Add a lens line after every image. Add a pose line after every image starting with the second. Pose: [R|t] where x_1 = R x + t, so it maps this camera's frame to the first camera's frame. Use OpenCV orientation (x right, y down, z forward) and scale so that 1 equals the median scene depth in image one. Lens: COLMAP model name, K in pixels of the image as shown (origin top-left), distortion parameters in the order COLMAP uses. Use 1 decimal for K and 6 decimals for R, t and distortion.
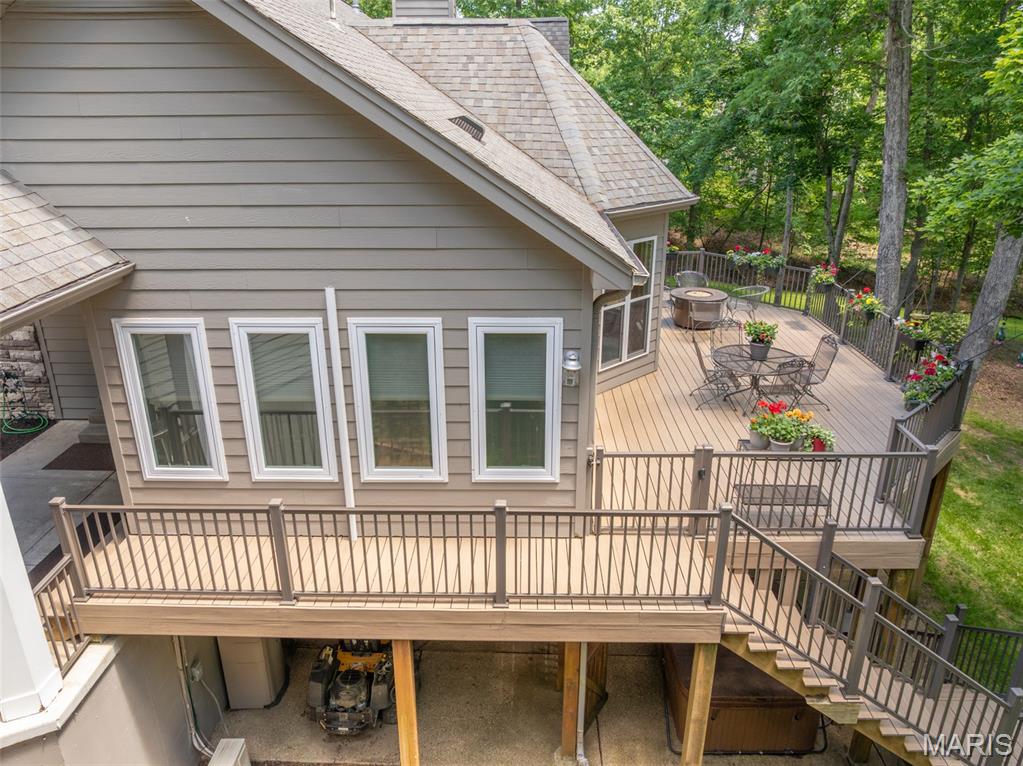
lens RADIAL K [[728.8, 0, 511.4], [0, 728.8, 381.1], [0, 0, 1]] dist [-0.031293, 0.012587]
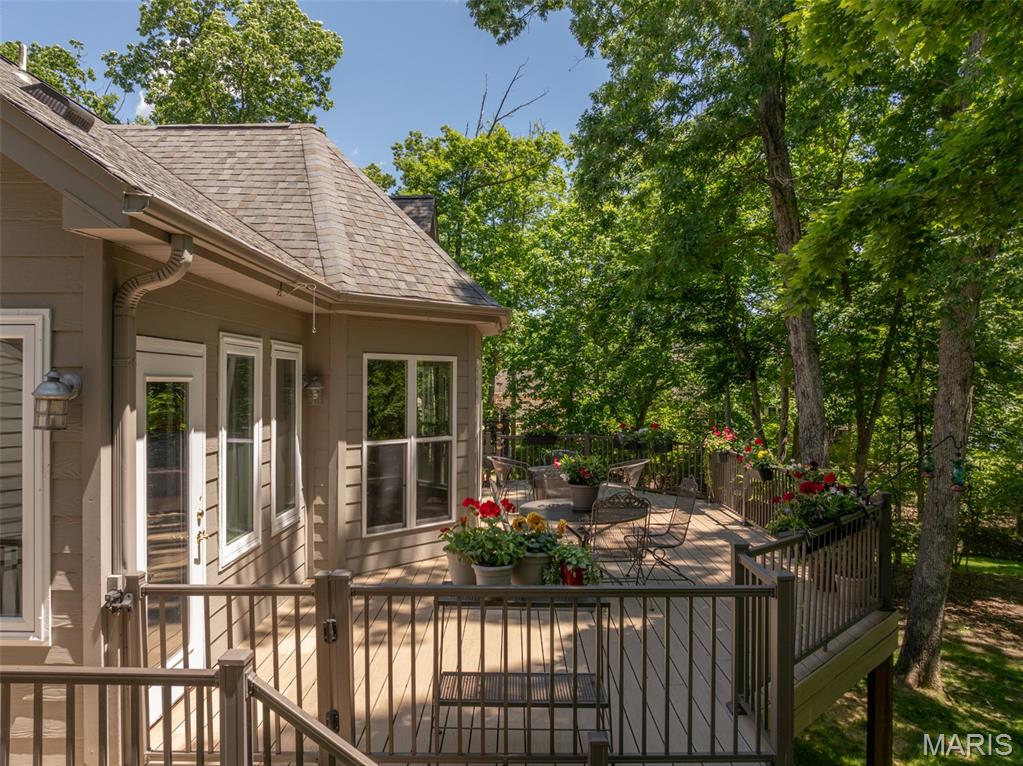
lens RADIAL K [[728.8, 0, 514.7], [0, 728.8, 381.4], [0, 0, 1]] dist [-0.031293, 0.012587]
pose [[0.999855, 0.003860, 0.016591, 0.250931], [0.002387, 0.932609, -0.360882, 0.097188], [-0.016866, 0.360869, 0.932464, 0.308966]]
